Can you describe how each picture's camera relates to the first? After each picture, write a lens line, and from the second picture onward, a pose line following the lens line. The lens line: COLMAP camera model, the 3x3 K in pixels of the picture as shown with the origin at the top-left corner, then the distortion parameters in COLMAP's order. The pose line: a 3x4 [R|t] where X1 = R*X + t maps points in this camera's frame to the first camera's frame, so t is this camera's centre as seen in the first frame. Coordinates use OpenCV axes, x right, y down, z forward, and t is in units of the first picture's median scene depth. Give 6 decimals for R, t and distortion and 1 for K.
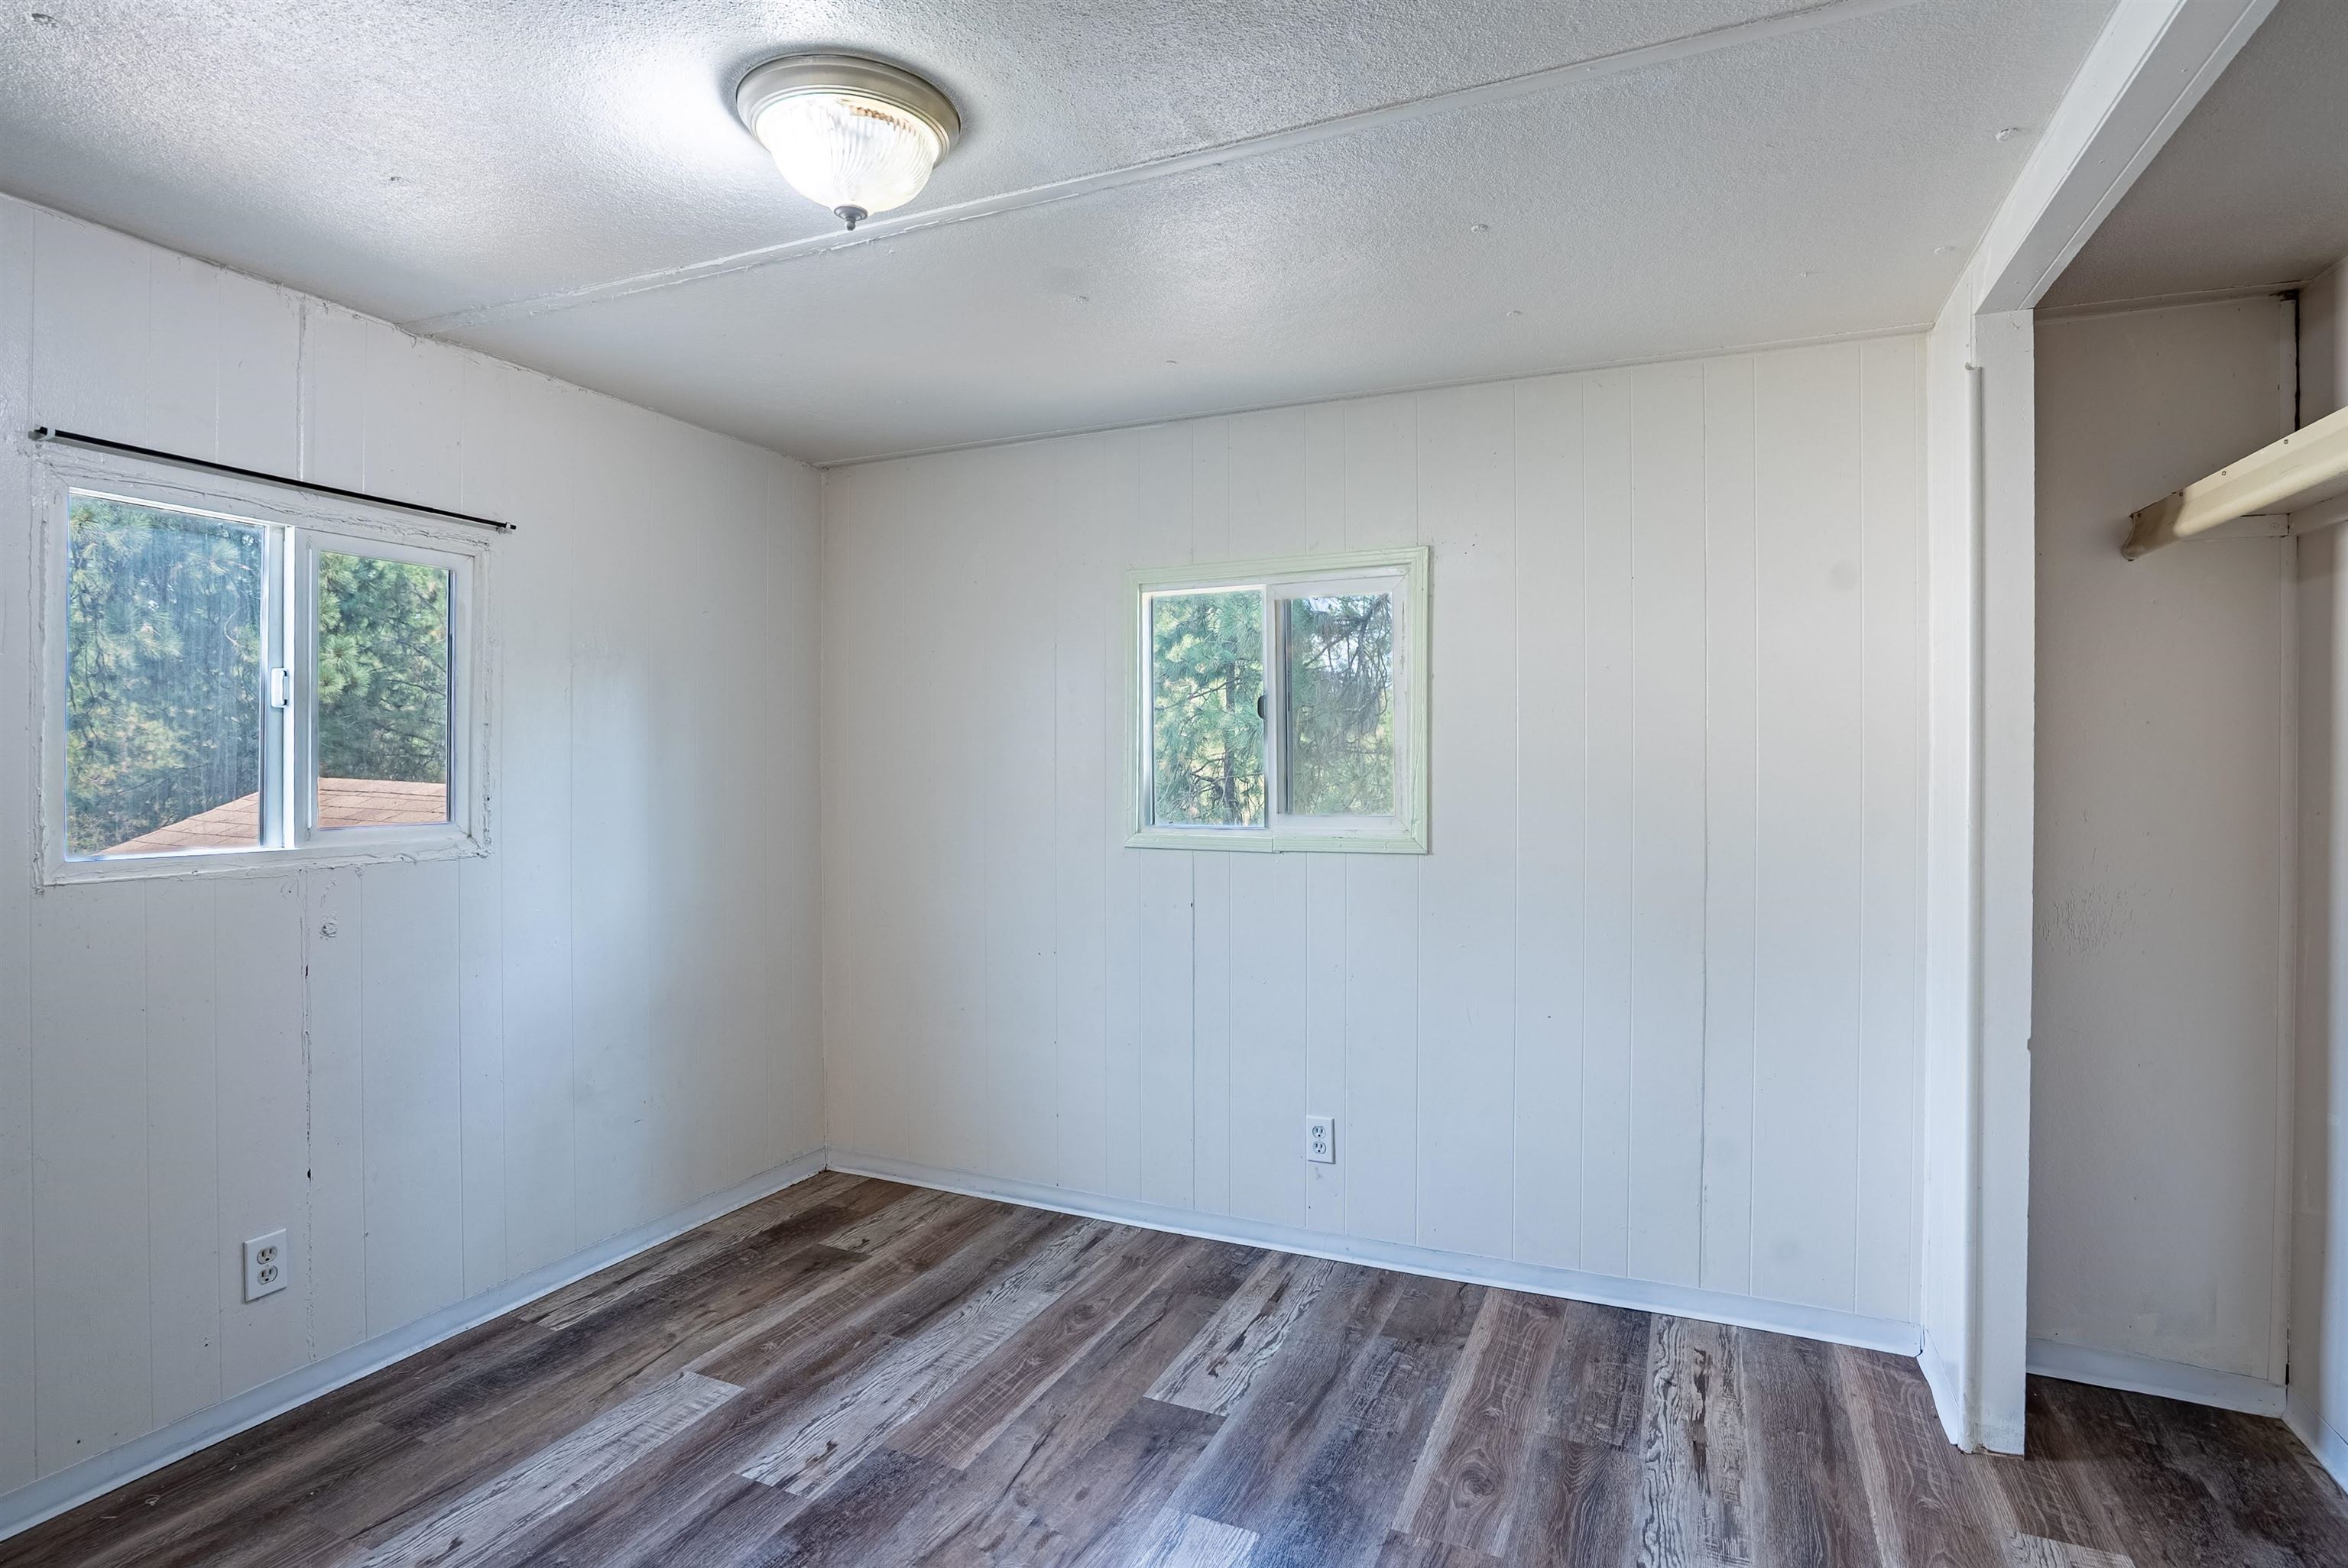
lens RADIAL K [[1149.7, 0, 1158.4], [0, 1149.7, 769.0], [0, 0, 1]] dist [-0.051744, 0.020339]
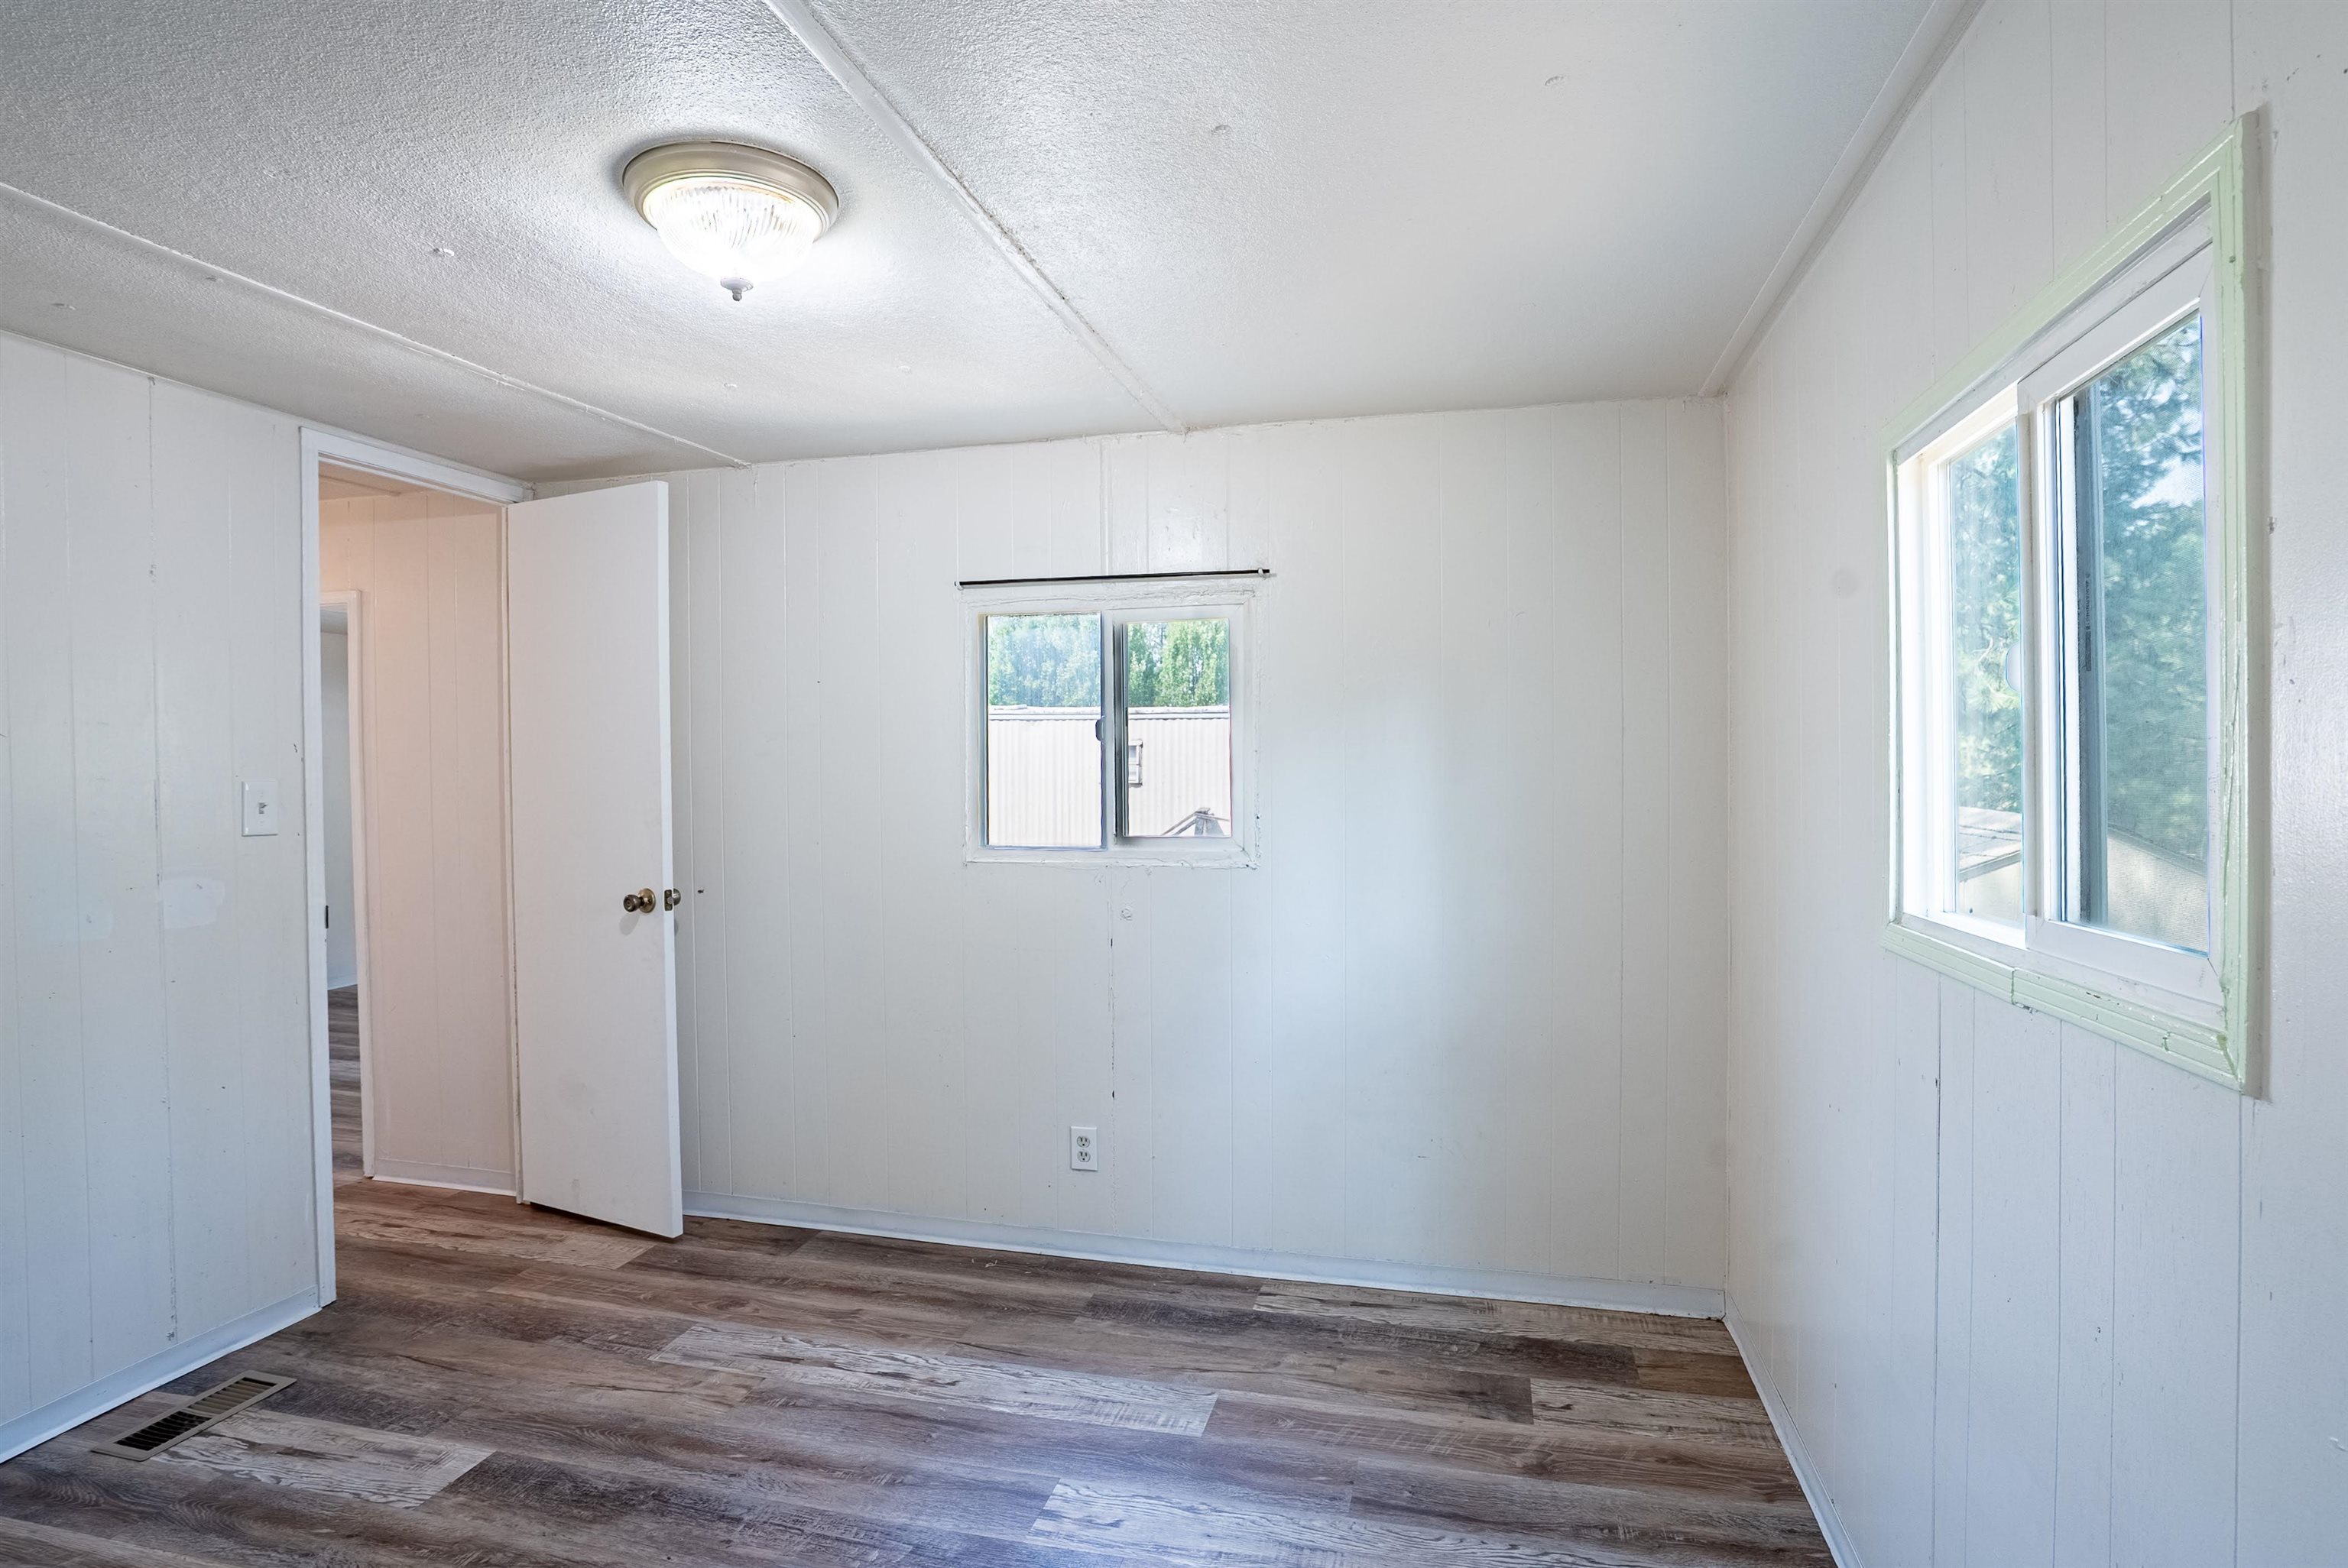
lens RADIAL K [[1153.0, 0, 1237.5], [0, 1153.0, 781.4], [0, 0, 1]] dist [-0.066465, 0.032073]
pose [[0.211921, 0.004173, -0.977278, 0.538846], [0.001733, 0.999988, 0.004646, -0.015257], [0.977285, -0.002678, 0.211911, 0.761012]]
